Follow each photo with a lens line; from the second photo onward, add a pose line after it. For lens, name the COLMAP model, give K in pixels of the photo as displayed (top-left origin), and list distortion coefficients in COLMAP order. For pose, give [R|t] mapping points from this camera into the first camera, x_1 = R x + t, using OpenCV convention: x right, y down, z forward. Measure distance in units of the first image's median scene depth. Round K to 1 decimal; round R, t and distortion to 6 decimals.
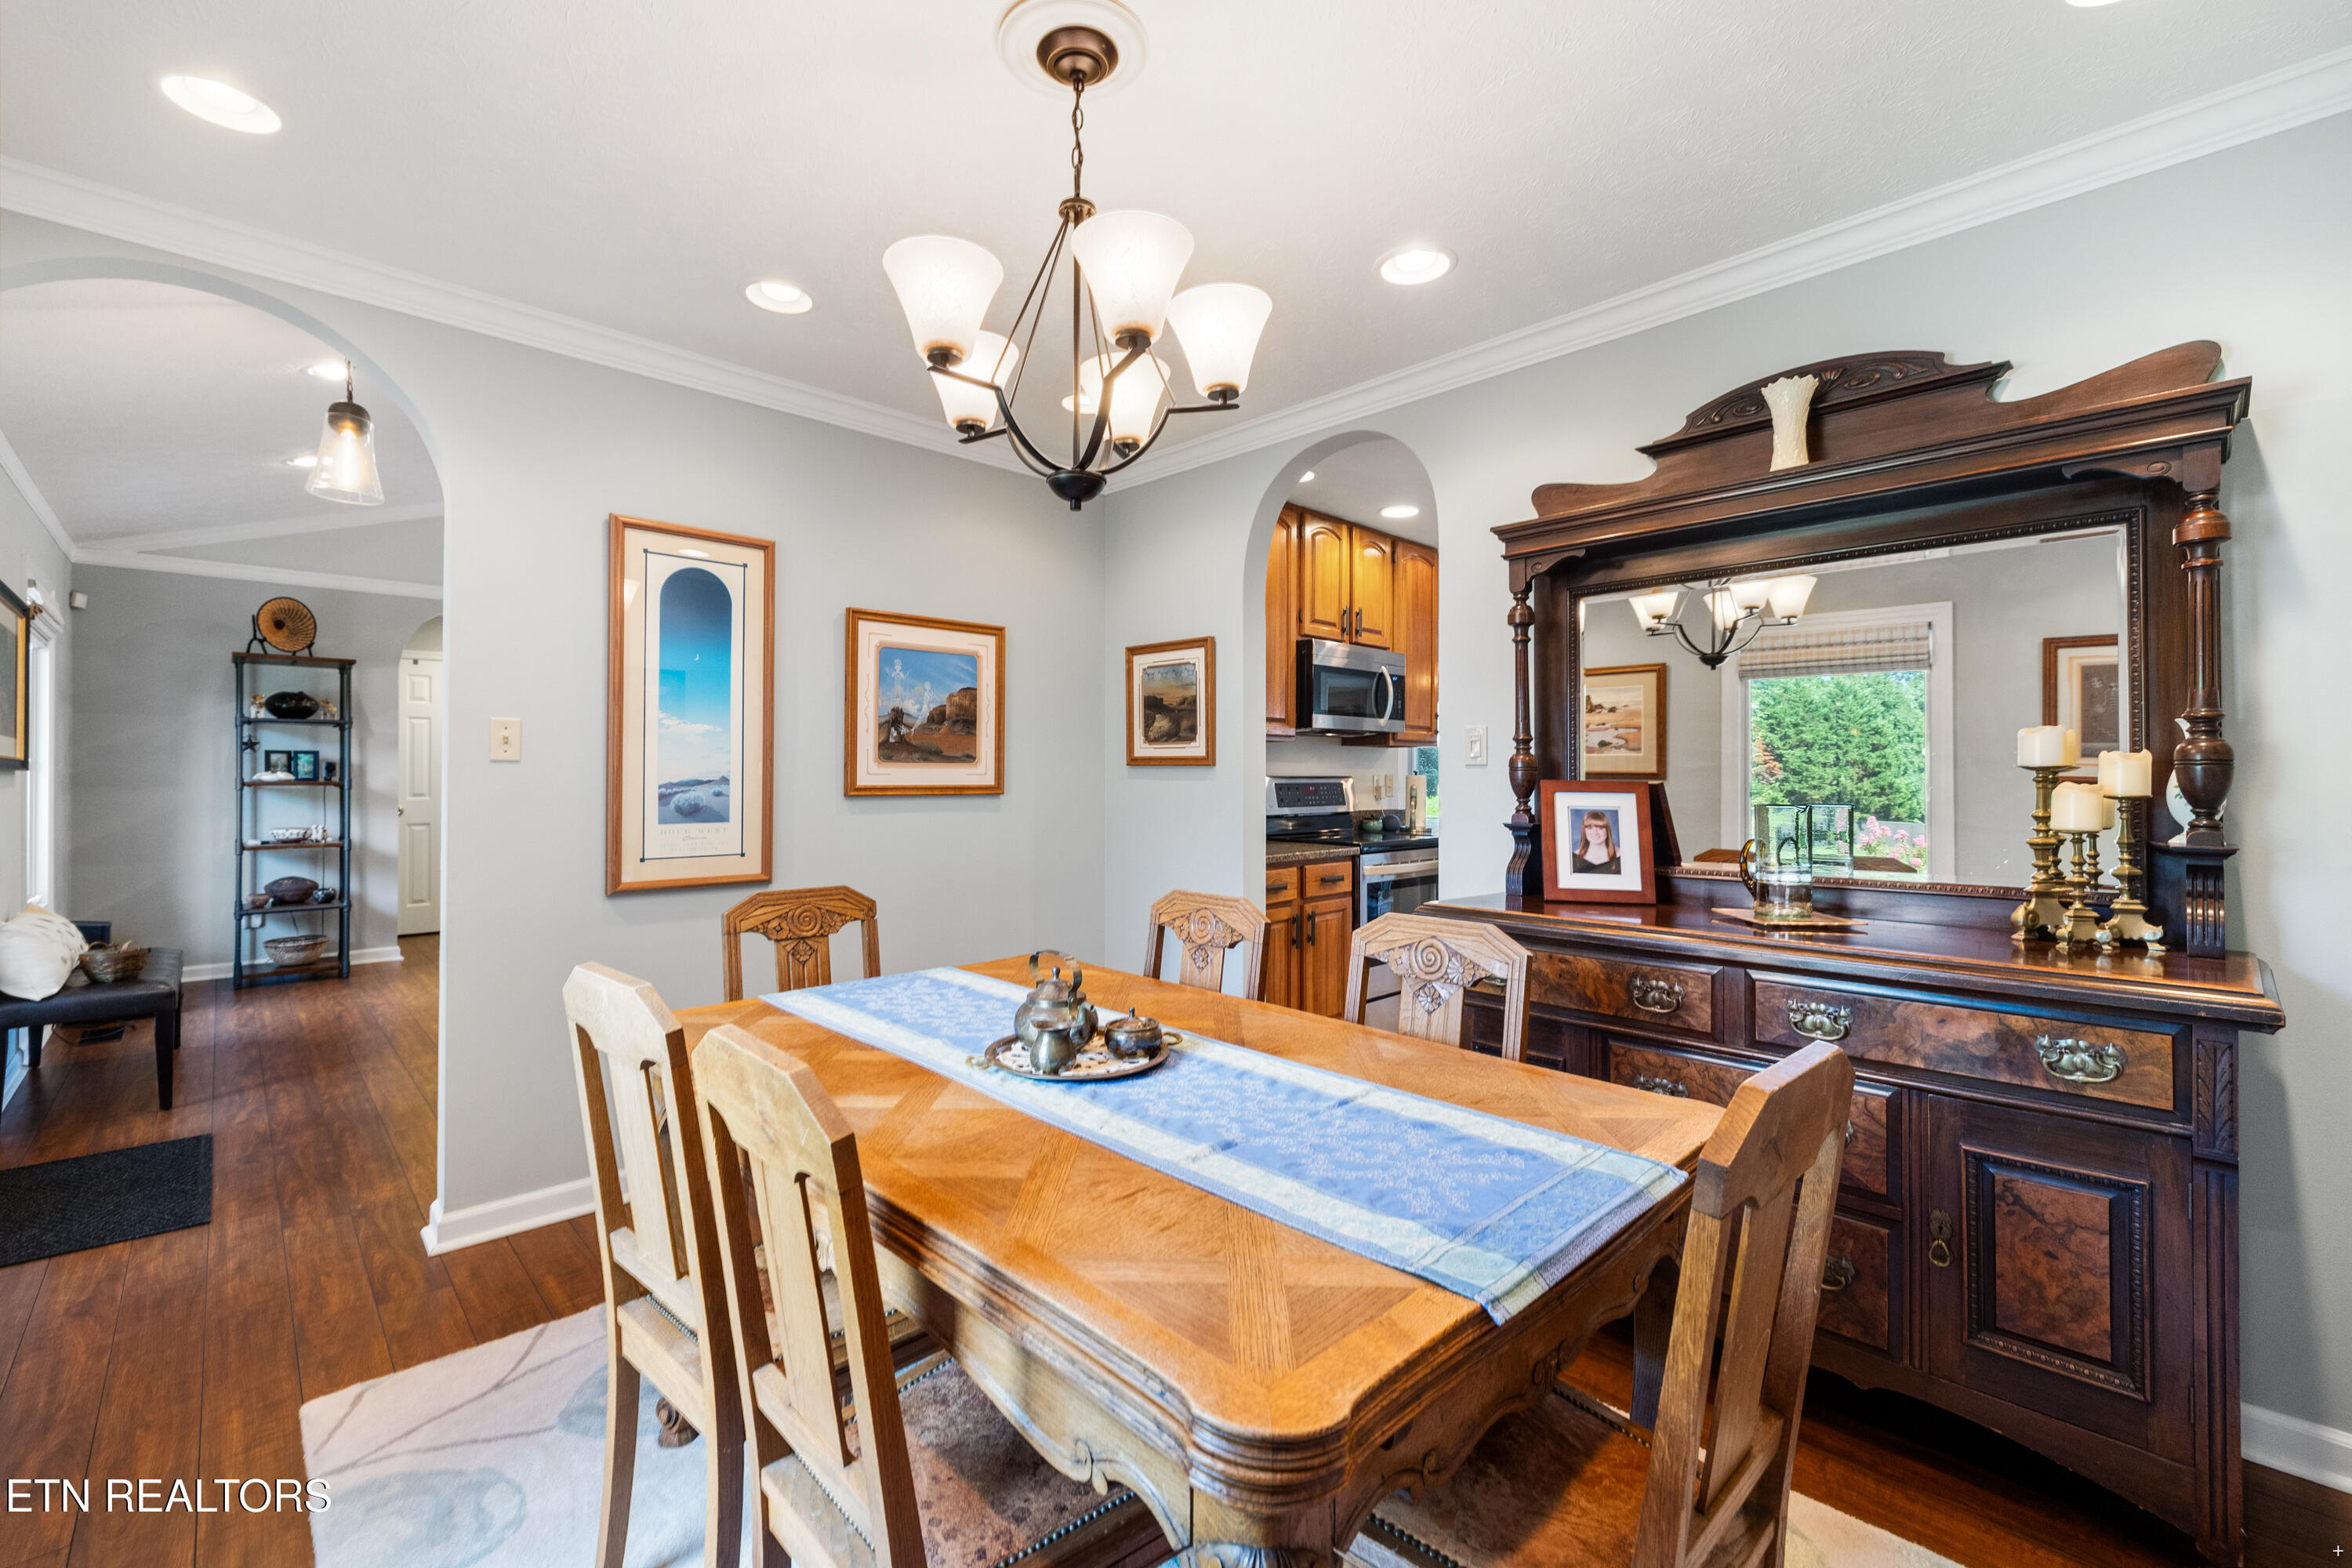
lens RADIAL K [[994.4, 0, 1179.3], [0, 994.4, 775.5], [0, 0, 1]] dist [0.000464, 0.000904]
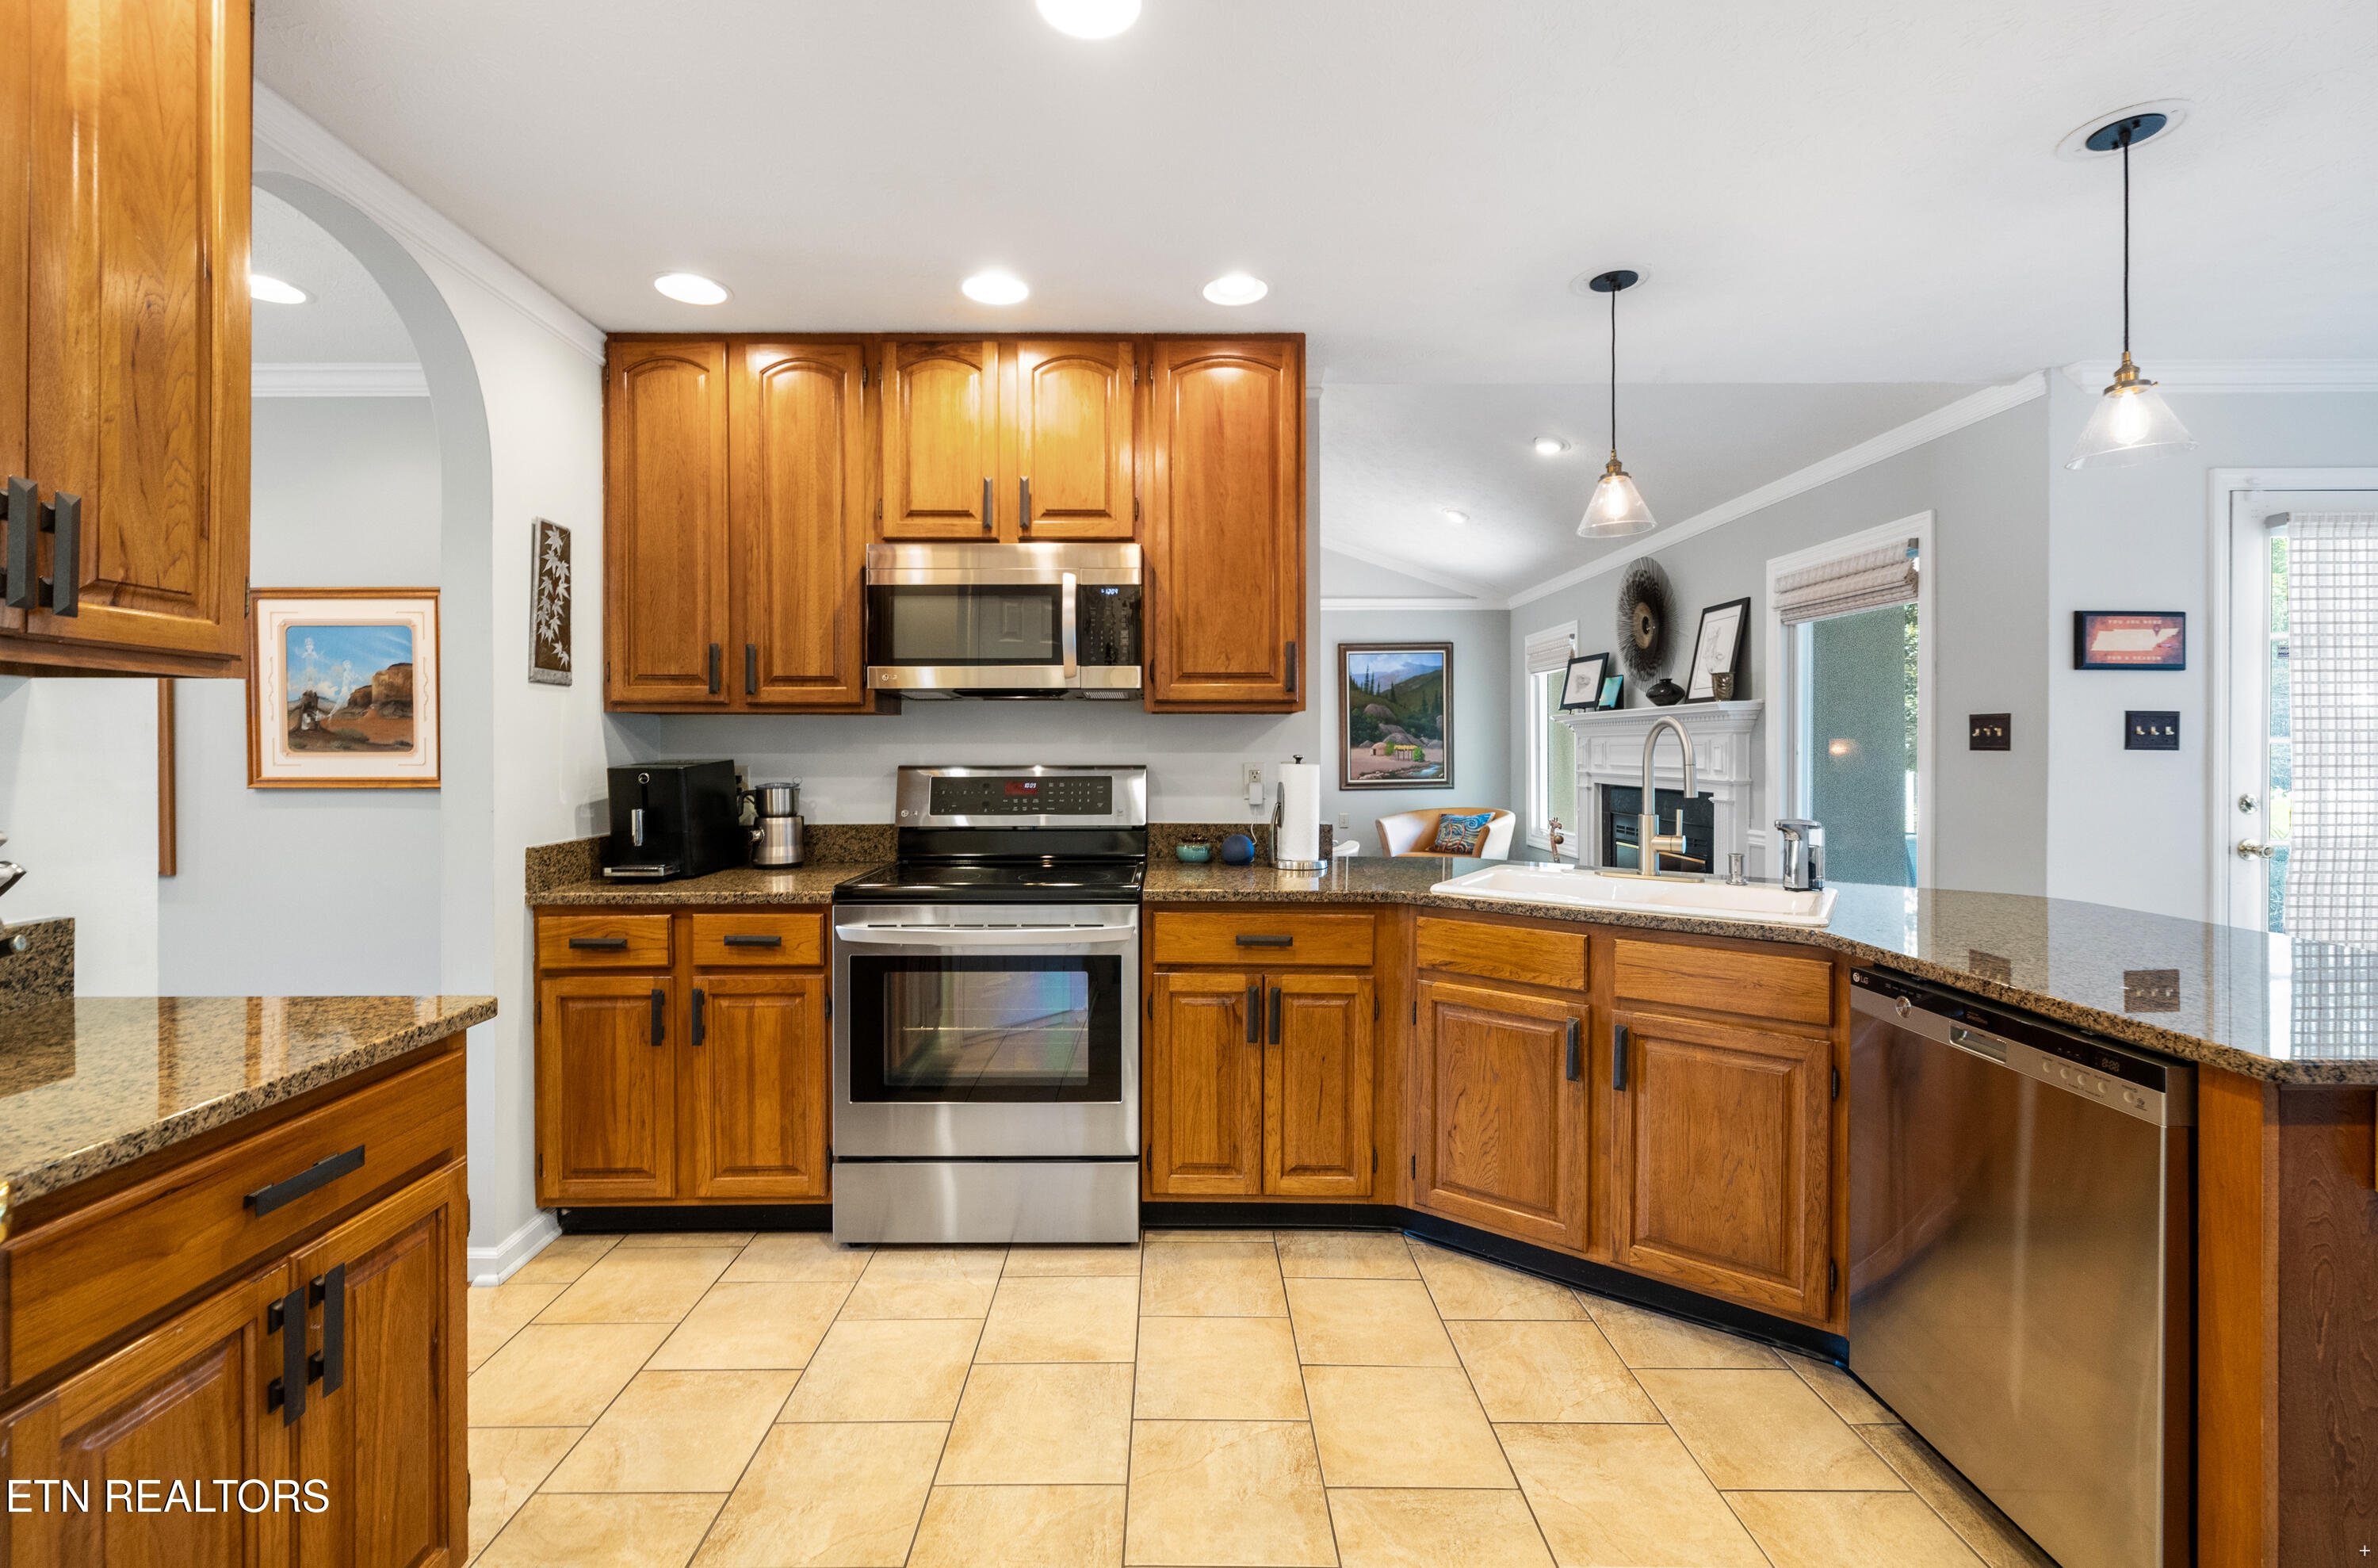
lens RADIAL K [[1000.2, 0, 1173.4], [0, 1000.2, 751.0], [0, 0, 1]] dist [-0.000150, 0.000219]
pose [[0.716776, -0.000815, -0.697304, 0.881100], [0.002466, 0.999996, 0.001366, -0.012675], [0.697300, -0.002698, 0.716775, 0.860925]]
